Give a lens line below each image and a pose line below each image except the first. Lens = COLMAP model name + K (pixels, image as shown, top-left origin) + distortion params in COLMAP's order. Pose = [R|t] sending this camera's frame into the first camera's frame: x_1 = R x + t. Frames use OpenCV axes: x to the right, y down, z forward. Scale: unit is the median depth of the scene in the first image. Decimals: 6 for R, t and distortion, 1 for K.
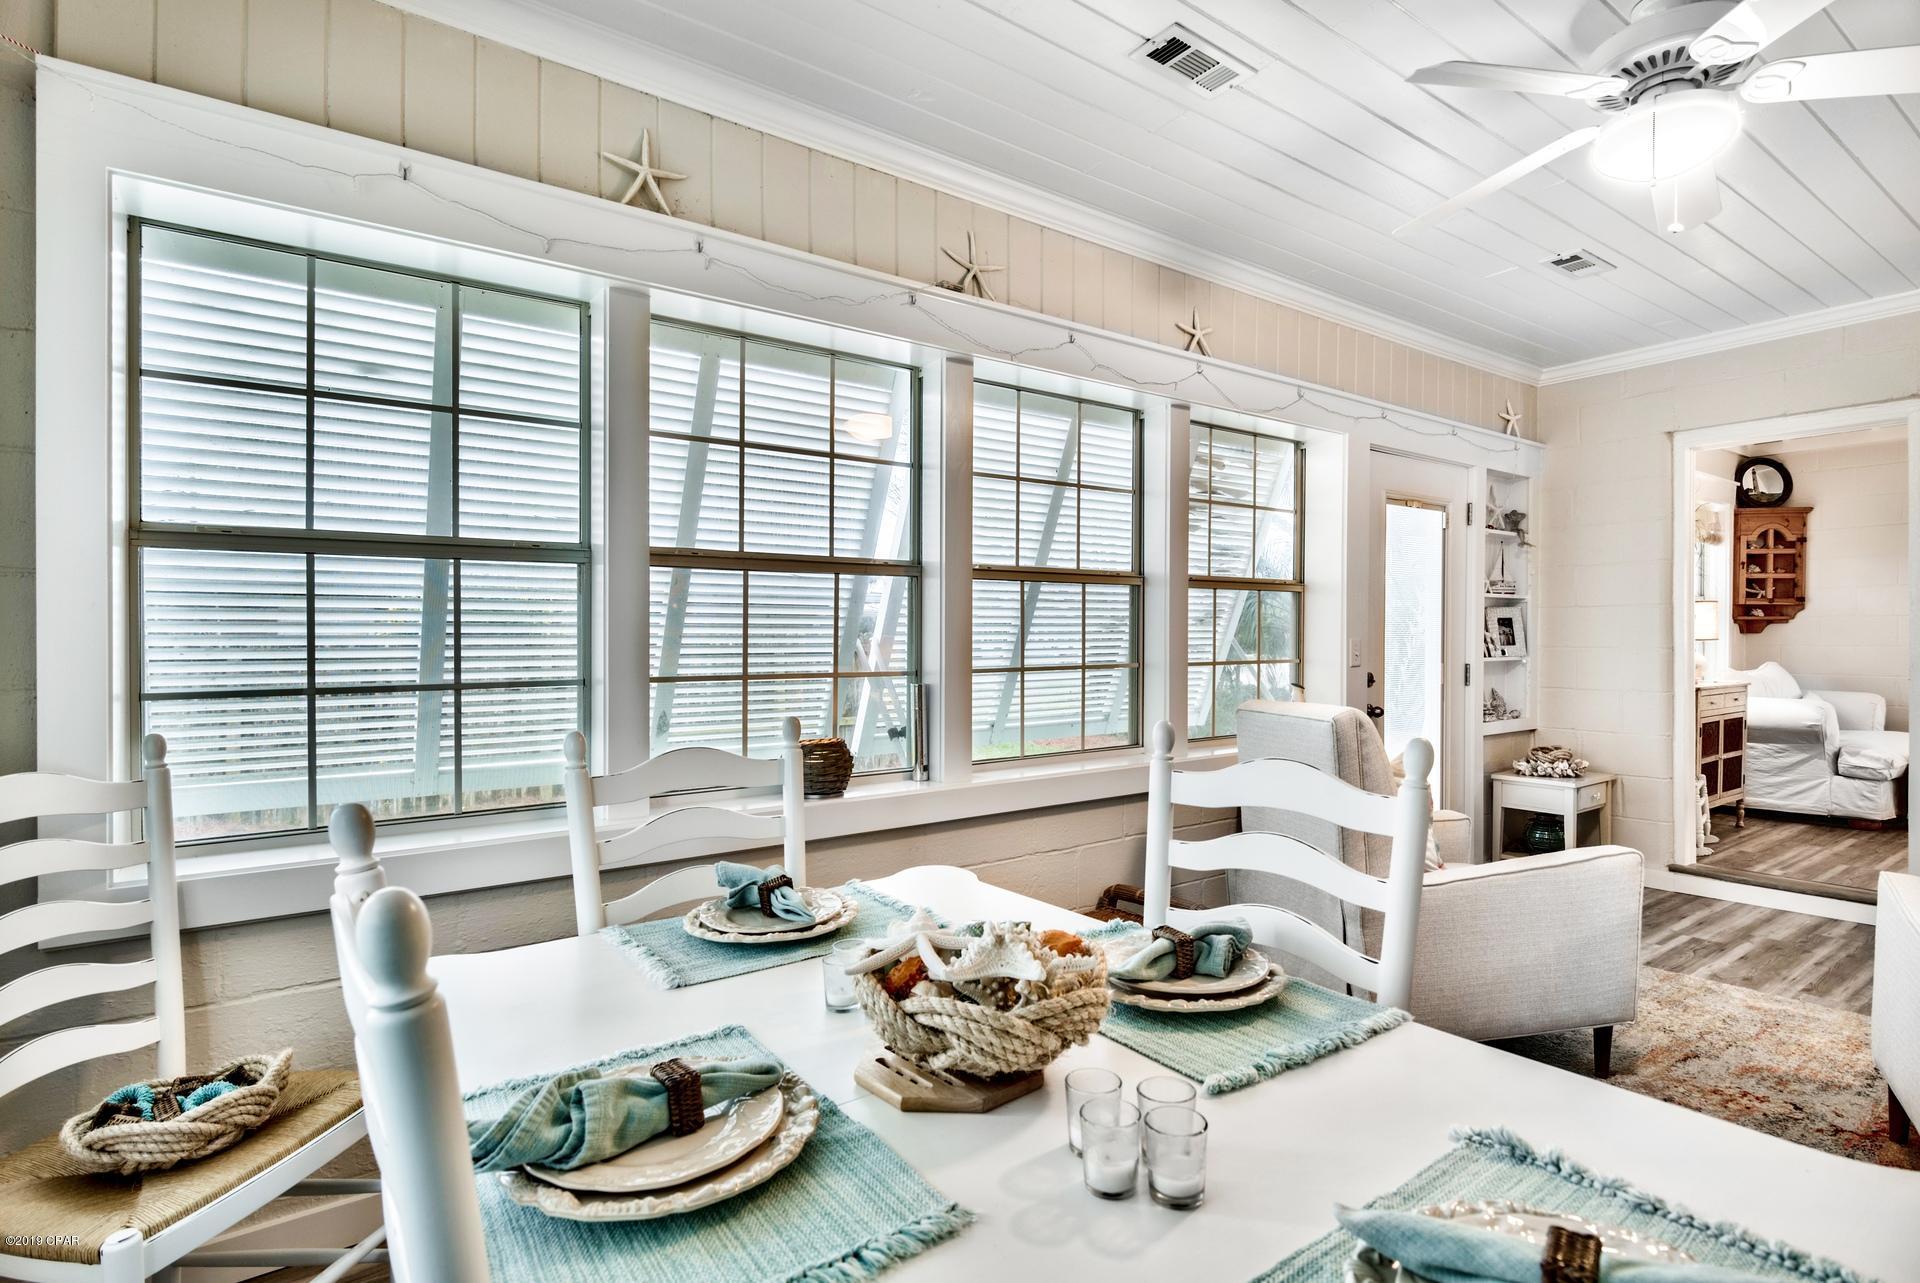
lens RADIAL K [[955.3, 0, 955.4], [0, 955.3, 652.8], [0, 0, 1]] dist [-0.006812, -0.001145]
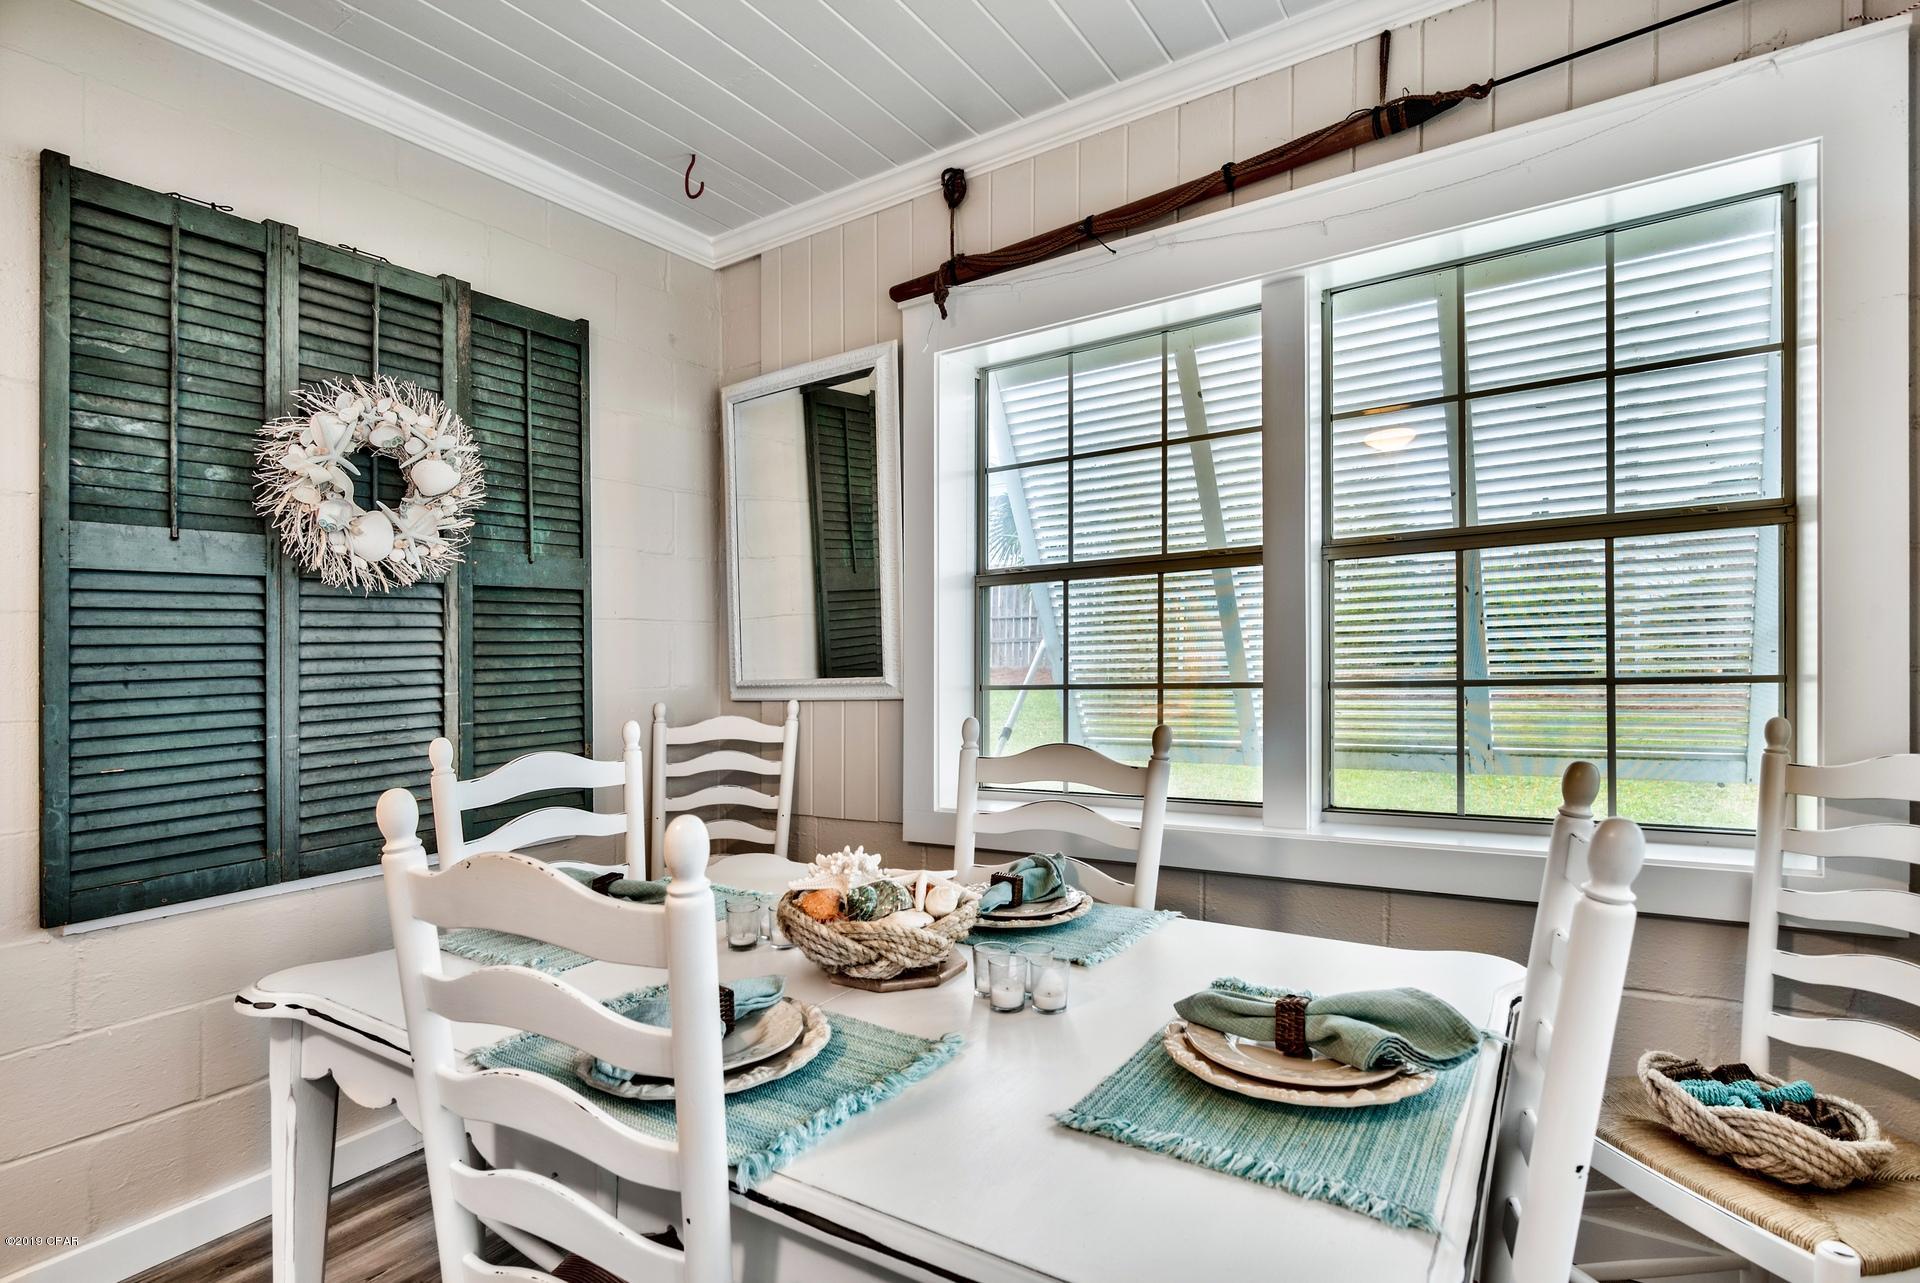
lens RADIAL K [[955.3, 0, 912.5], [0, 955.3, 647.0], [0, 0, 1]] dist [-0.006812, -0.001145]
pose [[0.327248, -0.014485, -0.944827, 0.153275], [0.021059, 0.999746, -0.008033, -0.002067], [0.944704, -0.017268, 0.327470, 0.108969]]
